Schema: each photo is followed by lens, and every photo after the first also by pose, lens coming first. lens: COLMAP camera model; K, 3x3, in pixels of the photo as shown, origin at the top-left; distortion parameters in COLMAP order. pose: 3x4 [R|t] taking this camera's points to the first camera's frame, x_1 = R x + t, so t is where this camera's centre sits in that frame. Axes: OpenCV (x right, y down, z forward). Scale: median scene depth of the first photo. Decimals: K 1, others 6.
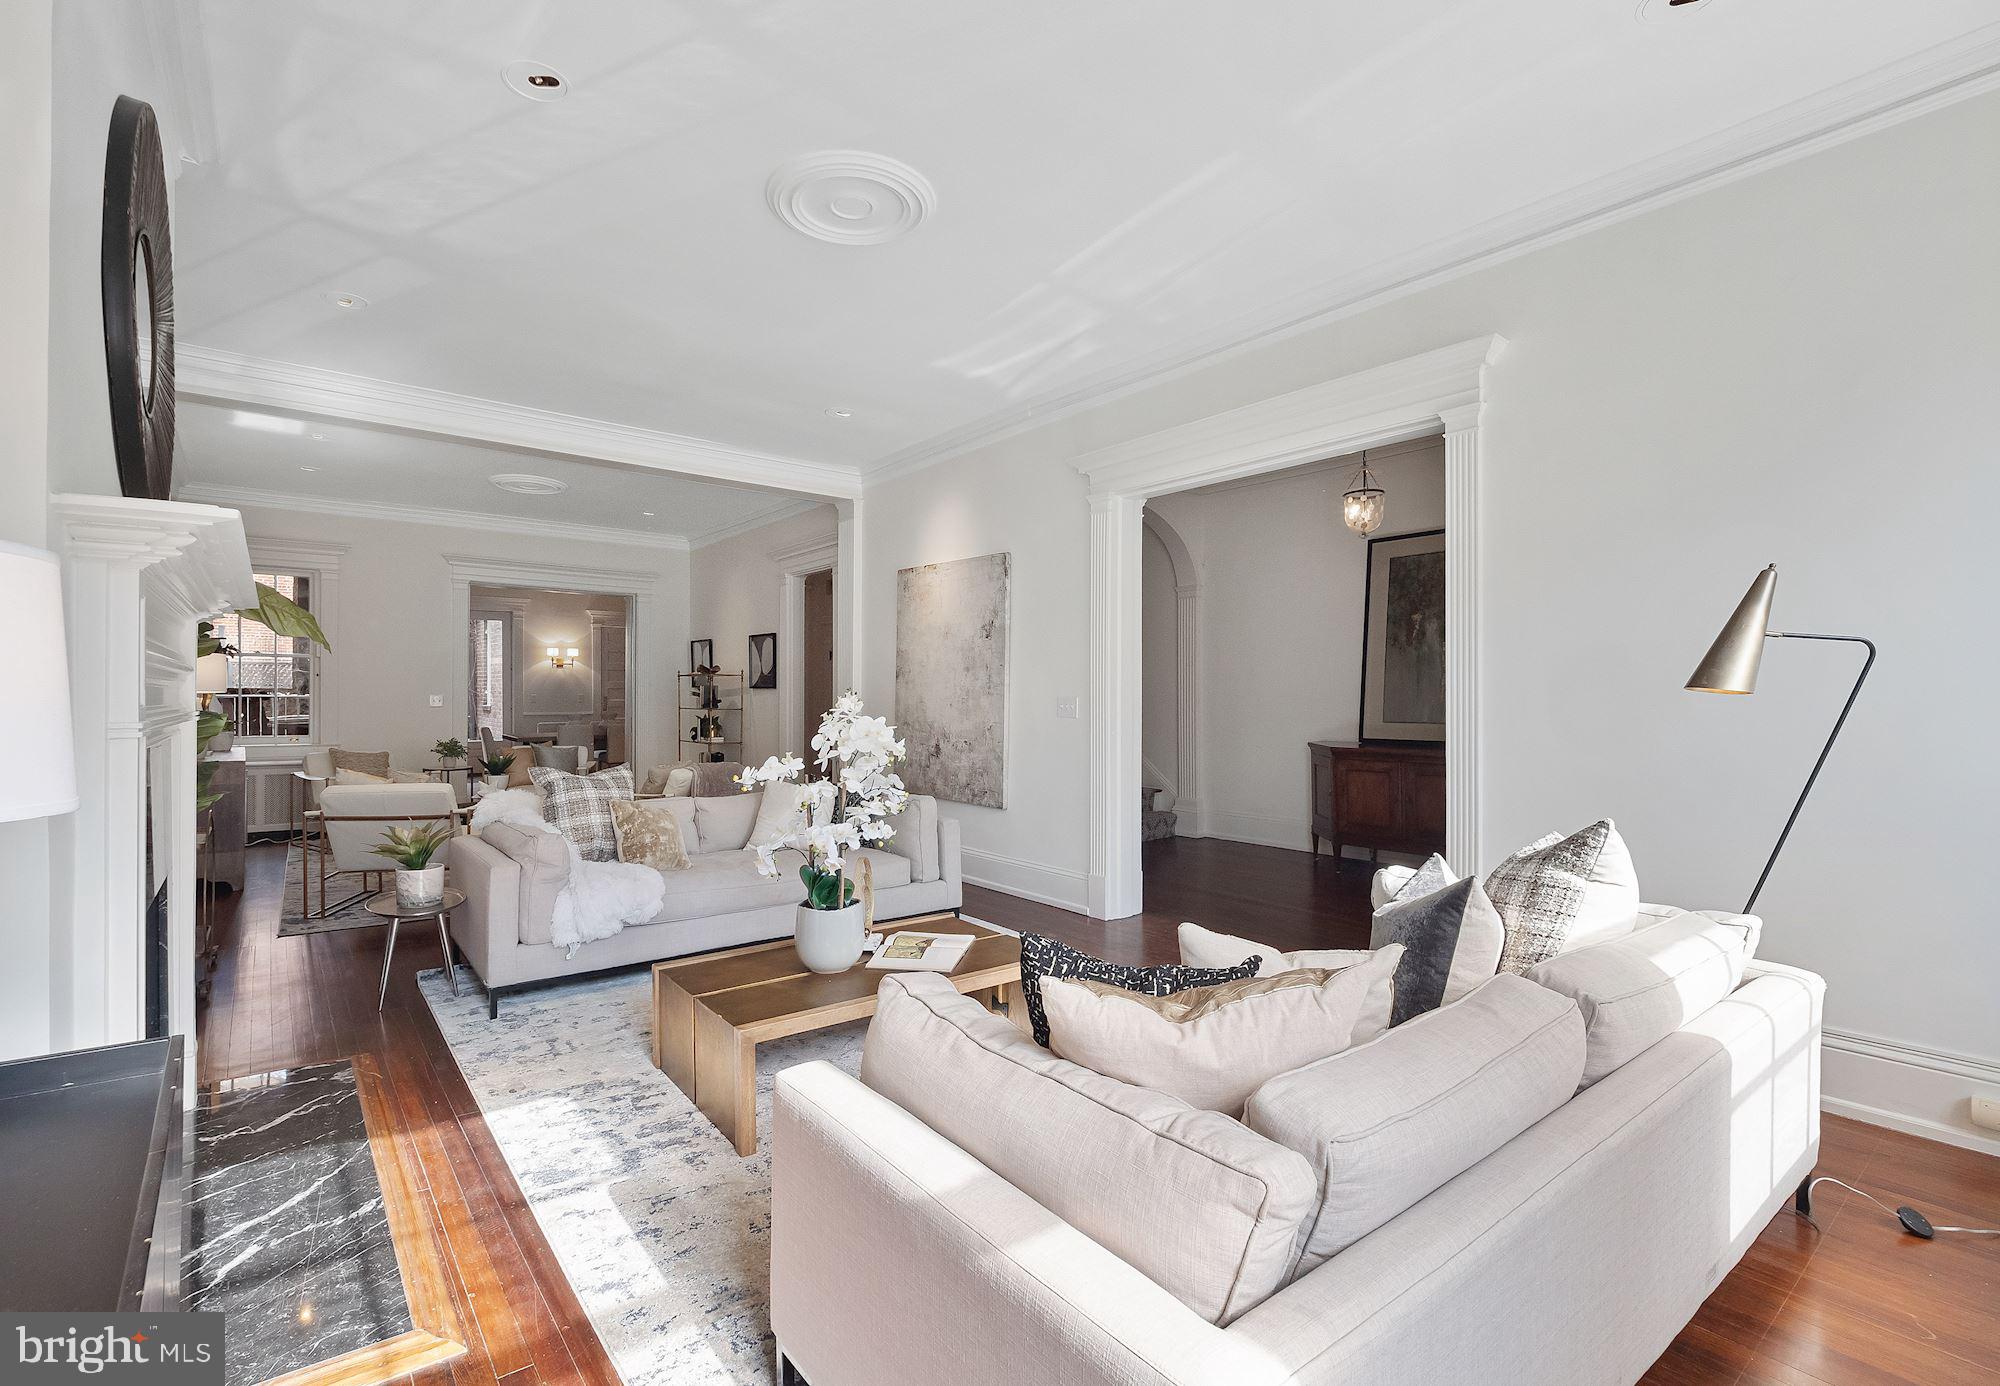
lens RADIAL K [[874.5, 0, 981.4], [0, 874.5, 696.2], [0, 0, 1]] dist [-0.004706, -0.000356]
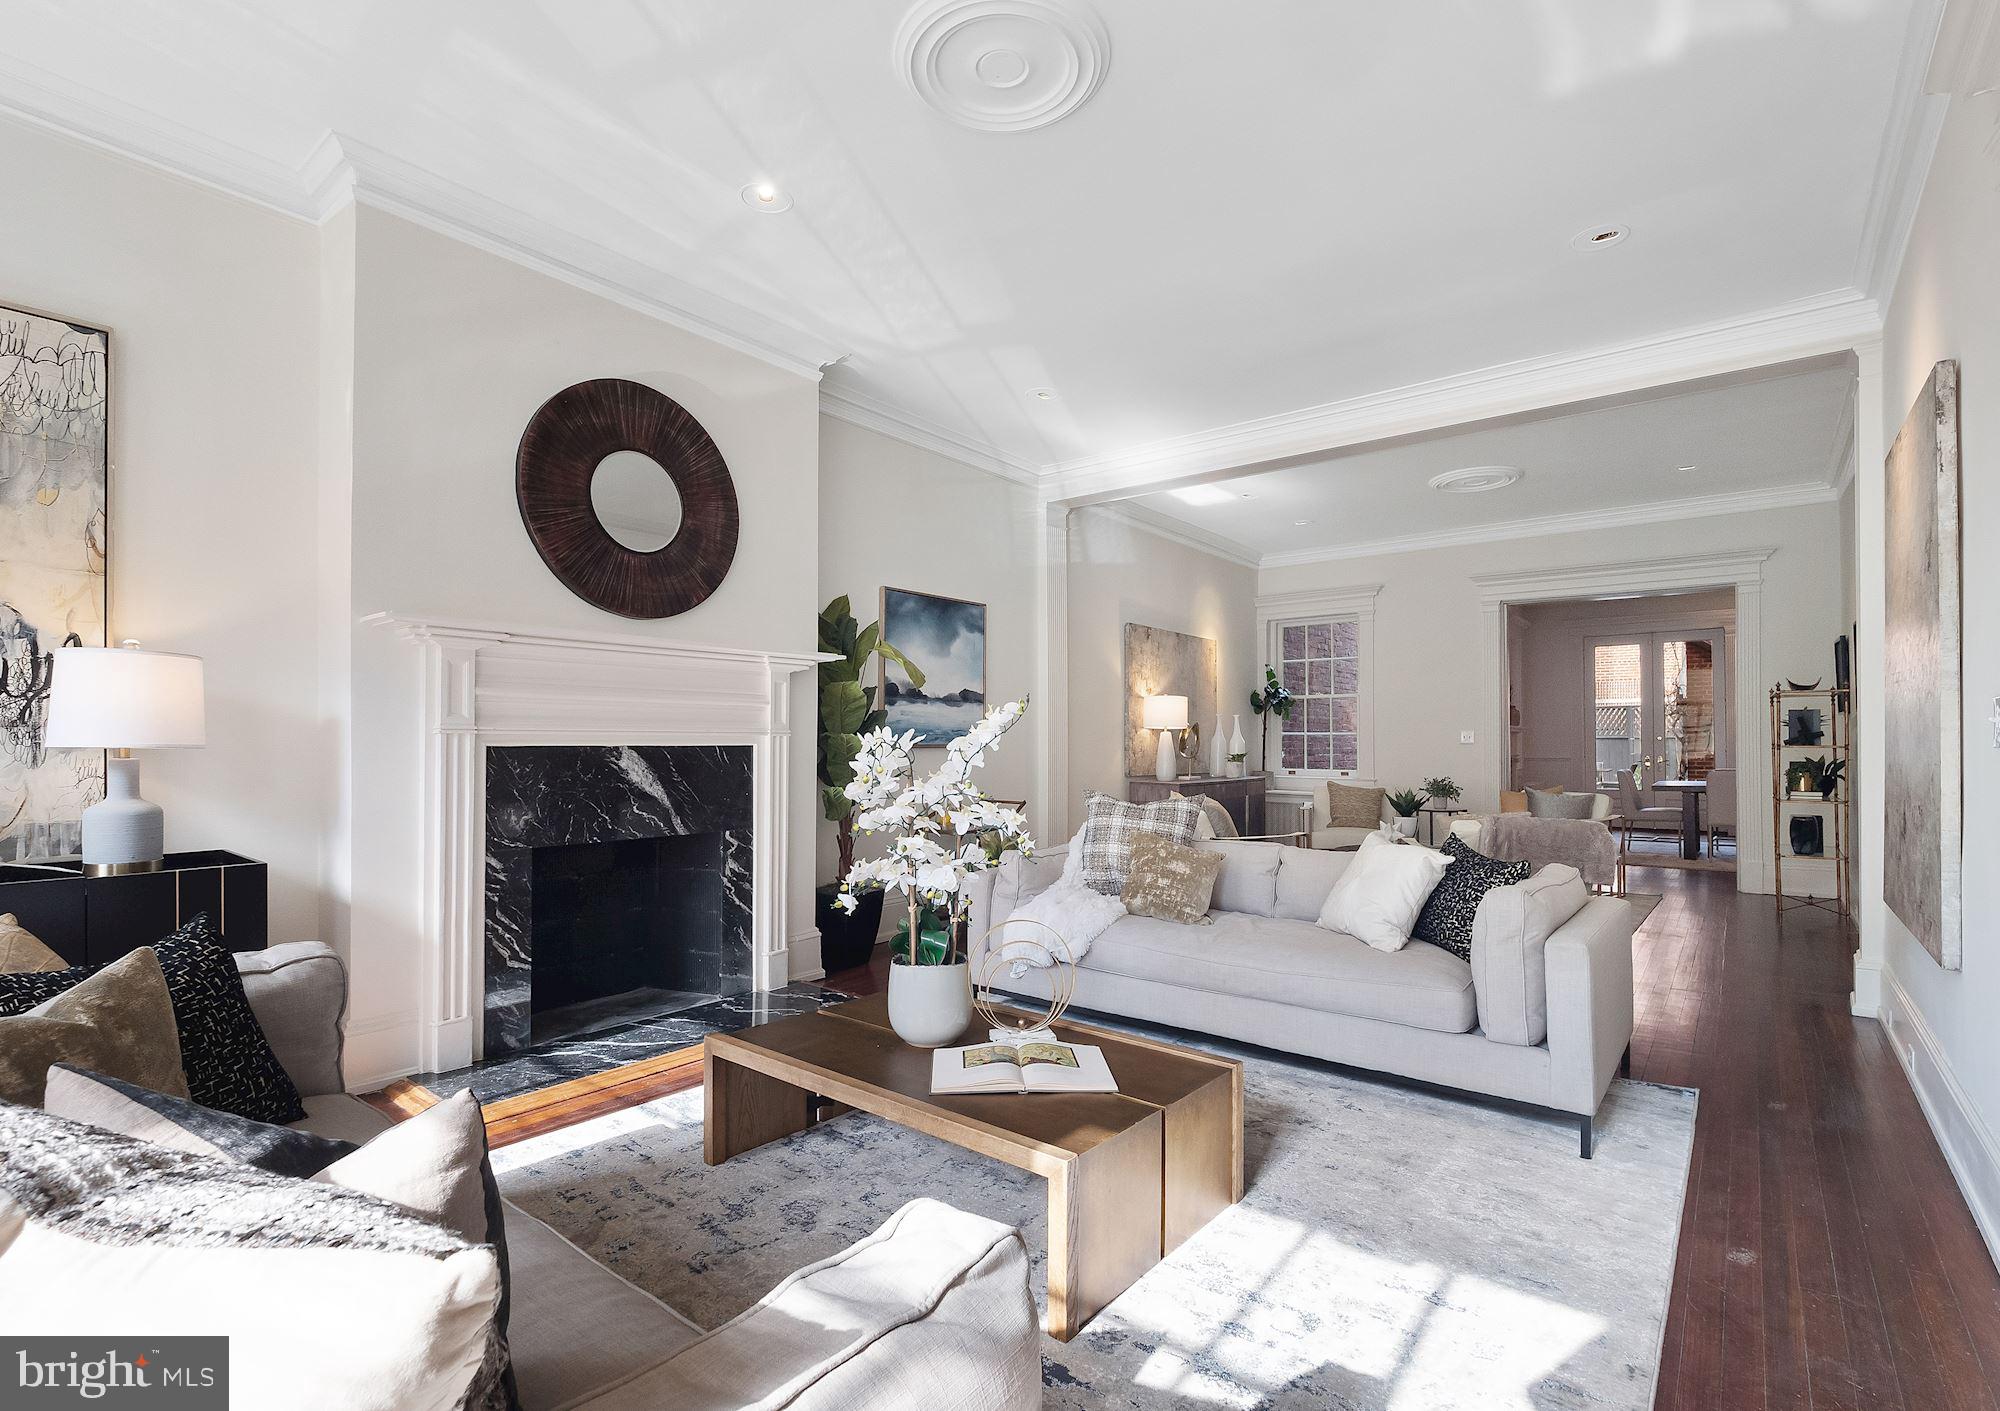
lens RADIAL K [[958.6, 0, 1014.3], [0, 958.6, 725.0], [0, 0, 1]] dist [-0.005485, -0.001450]
pose [[0.232691, -0.023923, -0.972257, 0.830182], [0.004881, 0.999714, -0.023430, 0.048725], [0.972539, 0.000706, 0.232741, 1.019276]]
